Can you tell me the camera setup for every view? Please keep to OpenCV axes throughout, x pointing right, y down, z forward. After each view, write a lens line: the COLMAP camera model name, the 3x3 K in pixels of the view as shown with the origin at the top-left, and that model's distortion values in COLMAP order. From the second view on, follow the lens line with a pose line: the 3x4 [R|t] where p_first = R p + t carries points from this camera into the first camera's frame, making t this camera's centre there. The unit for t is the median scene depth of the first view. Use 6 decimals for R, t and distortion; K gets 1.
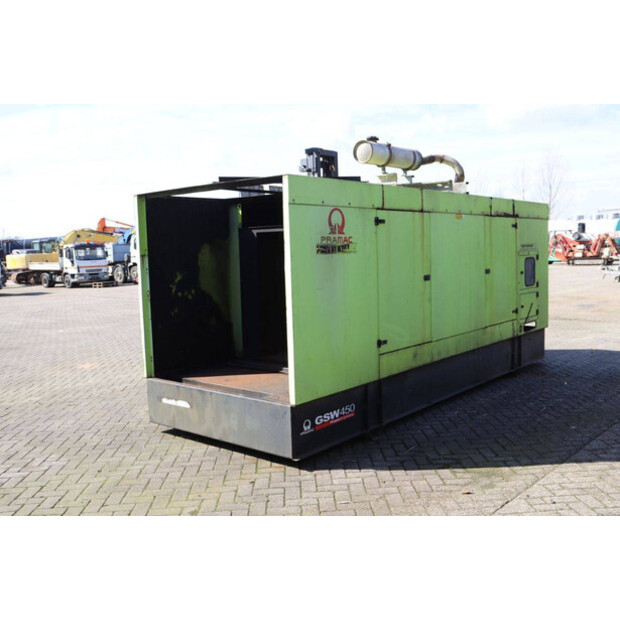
lens RADIAL K [[607.8, 0, 310.0], [0, 607.8, 310.0], [0, 0, 1]] dist [-0.010265, -0.005562]
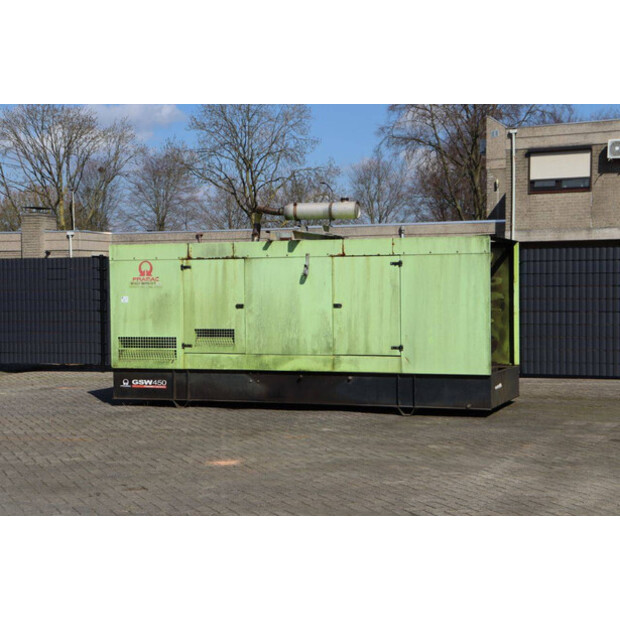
lens RADIAL K [[1103.9, 0, 310.0], [0, 1103.9, 310.0], [0, 0, 1]] dist [0.204235, 0.083589]
pose [[0.333794, 0.045986, -0.941524, 3.040306], [-0.090854, 0.995729, 0.016423, -0.117374], [0.938258, 0.080059, 0.336546, 0.366664]]
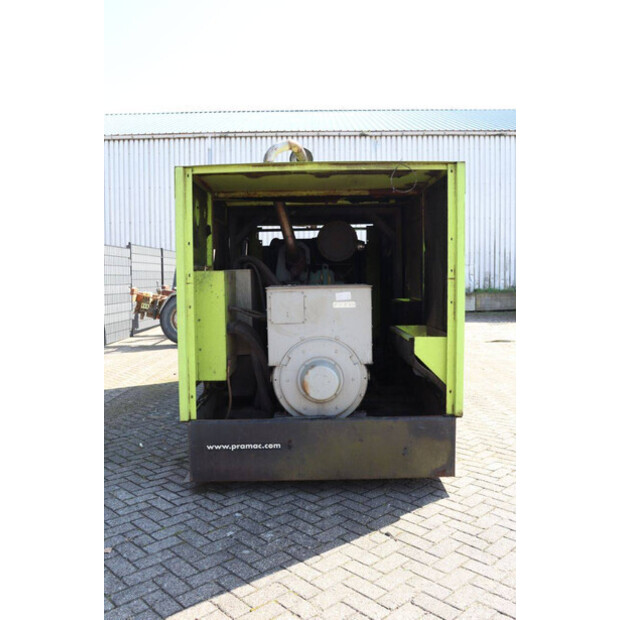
lens RADIAL K [[572.2, 0, 310.0], [0, 572.2, 310.0], [0, 0, 1]] dist [-0.090010, 0.005466]
pose [[-0.758834, 0.074010, -0.647066, 1.009031], [-0.033304, 0.987813, 0.152040, -0.222630], [0.650433, 0.136923, -0.747121, 2.353449]]
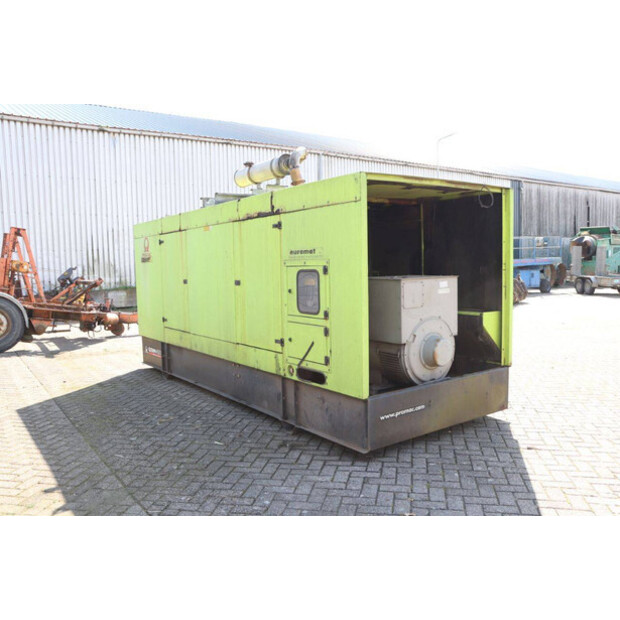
lens RADIAL K [[547.3, 0, 310.0], [0, 547.3, 310.0], [0, 0, 1]] dist [-0.081790, 0.003553]
pose [[-0.242151, 0.112015, -0.963751, 1.457828], [-0.065189, 0.989190, 0.131351, -0.190055], [0.968046, 0.094633, -0.232231, 1.792835]]
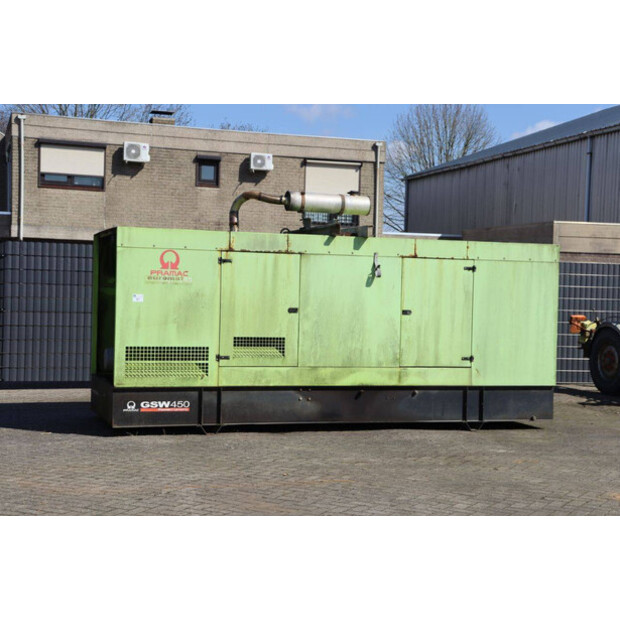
lens RADIAL K [[1103.9, 0, 310.0], [0, 1103.9, 310.0], [0, 0, 1]] dist [0.204235, 0.083589]
pose [[0.854056, 0.059049, -0.516819, 1.530527], [-0.099537, 0.993729, -0.050950, 0.058530], [0.510570, 0.094957, 0.854577, -0.909260]]
